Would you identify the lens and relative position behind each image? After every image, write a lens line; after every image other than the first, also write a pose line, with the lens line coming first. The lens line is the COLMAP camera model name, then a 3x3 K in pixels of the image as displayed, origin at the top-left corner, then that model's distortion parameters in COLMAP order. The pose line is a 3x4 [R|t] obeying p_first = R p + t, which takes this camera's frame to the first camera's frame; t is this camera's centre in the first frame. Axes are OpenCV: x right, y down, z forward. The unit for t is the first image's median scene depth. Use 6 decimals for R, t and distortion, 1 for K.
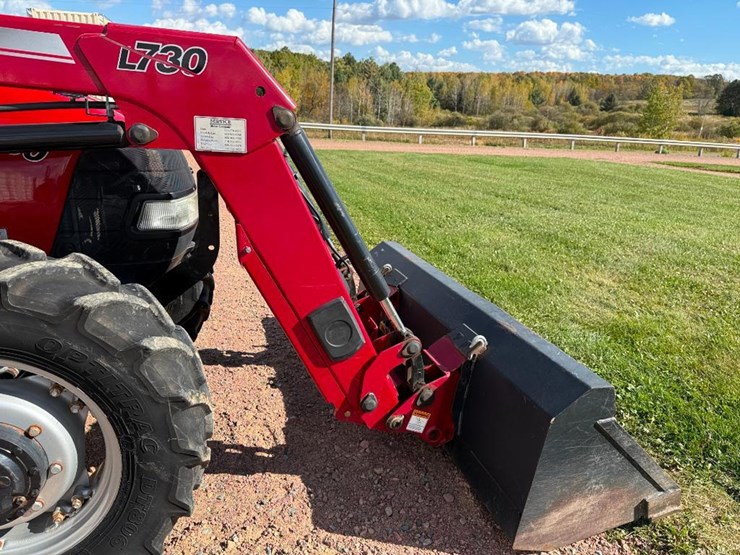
lens RADIAL K [[520.9, 0, 371.0], [0, 520.9, 280.0], [0, 0, 1]] dist [0.074765, -0.098813]
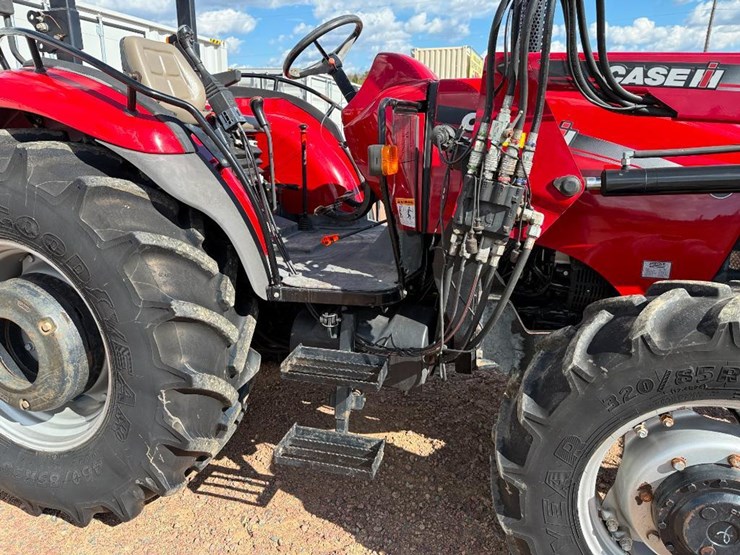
lens RADIAL K [[518.6, 0, 365.6], [0, 518.6, 274.5], [0, 0, 1]] dist [0.067044, -0.087825]
pose [[0.836068, 0.111624, -0.537150, -0.548327], [-0.133295, 0.991075, -0.001519, 0.005263], [0.532186, 0.072869, 0.843485, -0.140292]]
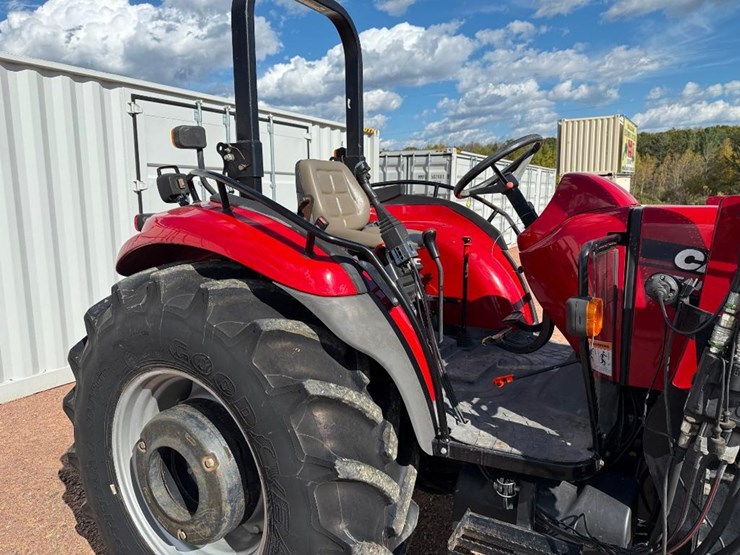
lens RADIAL K [[521.8, 0, 370.0], [0, 521.8, 277.5], [0, 0, 1]] dist [0.074504, -0.116764]
pose [[0.676483, 0.067682, -0.733341, -0.666158], [-0.184009, 0.979719, -0.079322, -0.115894], [0.713100, 0.188602, 0.675217, -0.130434]]
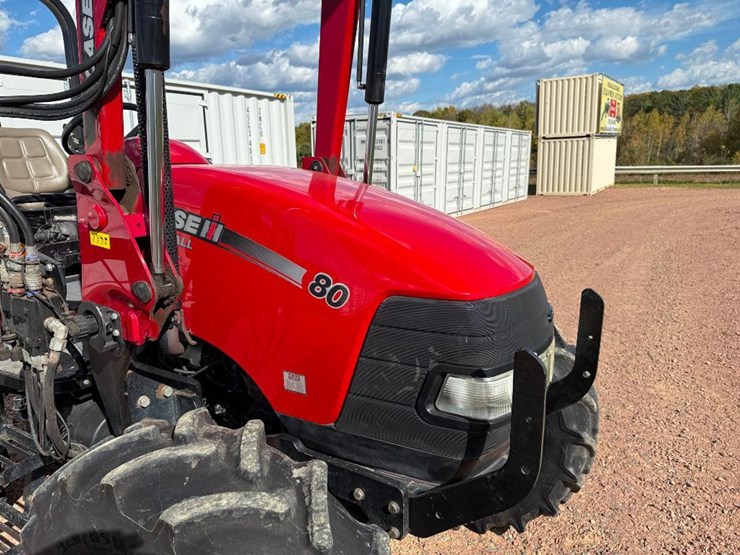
lens RADIAL K [[524.5, 0, 366.7], [0, 524.5, 280.4], [0, 0, 1]] dist [0.070345, -0.103781]
pose [[0.651159, 0.109776, -0.750960, 0.022079], [-0.175340, 0.984474, -0.008126, -0.233833], [0.738409, 0.136965, 0.660297, 0.417728]]
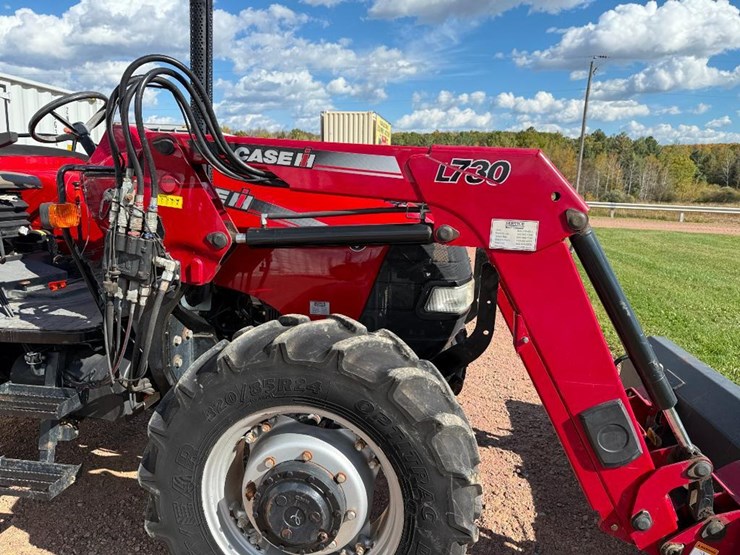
lens RADIAL K [[520.9, 0, 371.0], [0, 520.9, 280.0], [0, 0, 1]] dist [0.074765, -0.098813]
pose [[0.907547, 0.061604, -0.415408, -0.076011], [-0.118111, 0.986696, -0.111714, -0.019709], [0.402999, 0.150450, 0.902749, -0.076409]]
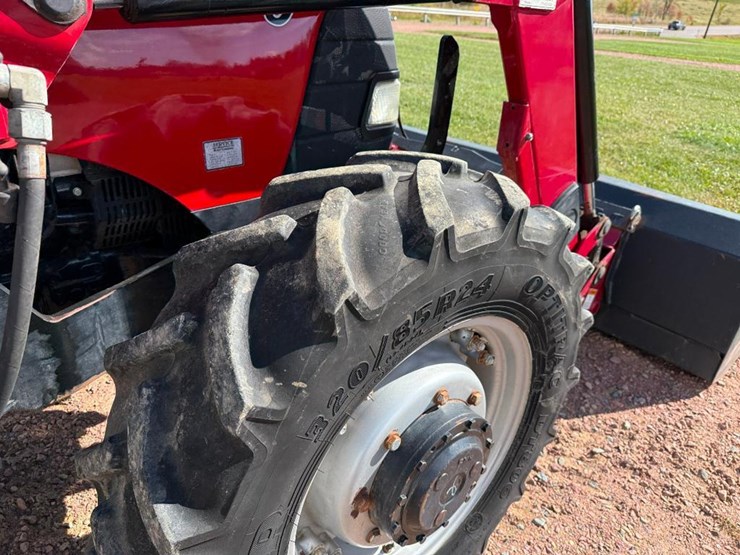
lens RADIAL K [[520.9, 0, 371.0], [0, 520.9, 280.0], [0, 0, 1]] dist [0.074765, -0.098813]
pose [[0.909683, -0.190347, 0.369114, -0.704447], [0.107090, 0.966236, 0.234349, -0.054270], [-0.401259, -0.173655, 0.899353, 0.270962]]
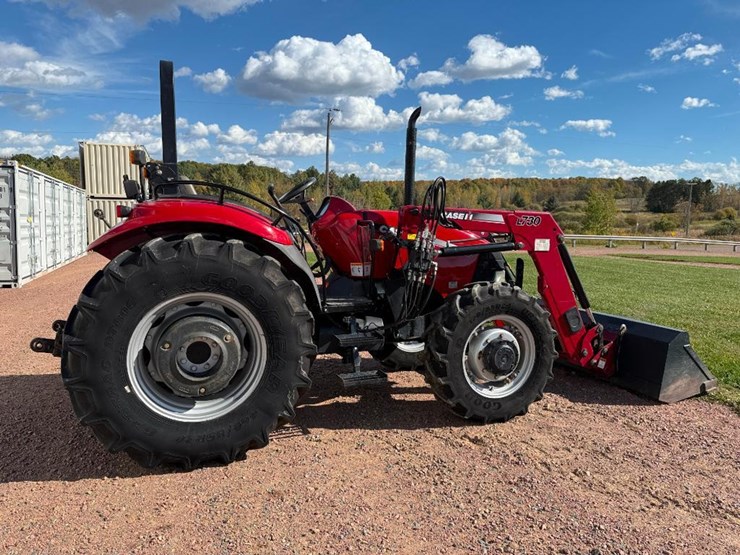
lens RADIAL K [[521.8, 0, 370.0], [0, 521.8, 277.5], [0, 0, 1]] dist [0.074504, -0.116764]
pose [[0.996630, -0.033869, 0.074711, -1.138586], [0.047595, 0.980556, -0.190382, 0.310406], [-0.066810, 0.193297, 0.978863, -1.329321]]
